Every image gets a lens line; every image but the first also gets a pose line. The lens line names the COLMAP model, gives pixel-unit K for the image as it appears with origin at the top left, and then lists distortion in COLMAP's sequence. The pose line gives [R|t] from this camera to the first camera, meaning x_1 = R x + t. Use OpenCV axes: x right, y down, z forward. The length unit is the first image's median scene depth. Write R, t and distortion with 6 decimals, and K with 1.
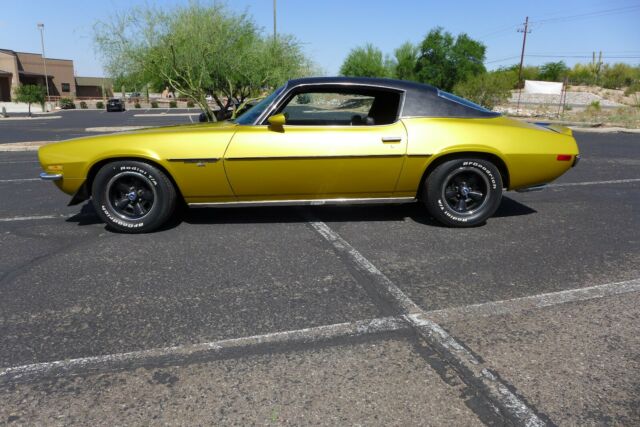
lens RADIAL K [[441.2, 0, 314.4], [0, 441.2, 210.3], [0, 0, 1]] dist [-0.044151, 0.009963]
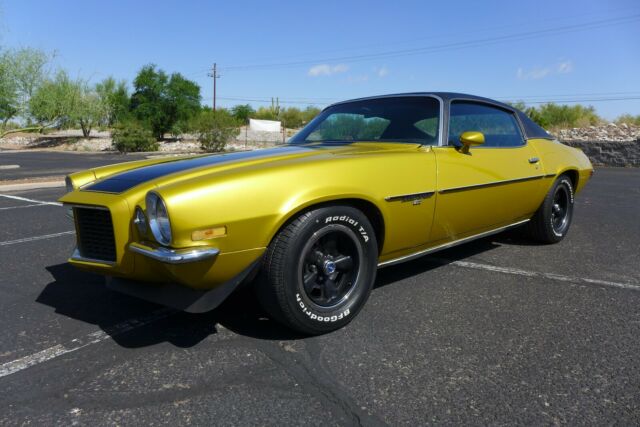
lens RADIAL K [[441.2, 0, 317.2], [0, 441.2, 212.5], [0, 0, 1]] dist [-0.044151, 0.009963]
pose [[0.778713, -0.097023, 0.619833, -0.088524], [0.147031, 0.988678, -0.029960, -0.009996], [-0.609908, 0.114465, 0.784162, 0.061663]]
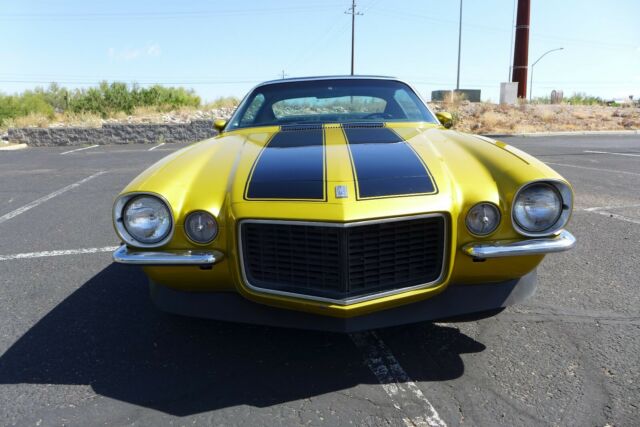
lens RADIAL K [[441.2, 0, 309.1], [0, 441.2, 209.8], [0, 0, 1]] dist [-0.044151, 0.009963]
pose [[0.063302, -0.200042, 0.977740, -0.119887], [0.251900, 0.951186, 0.178300, -0.028885], [-0.965681, 0.235006, 0.110603, 0.134944]]
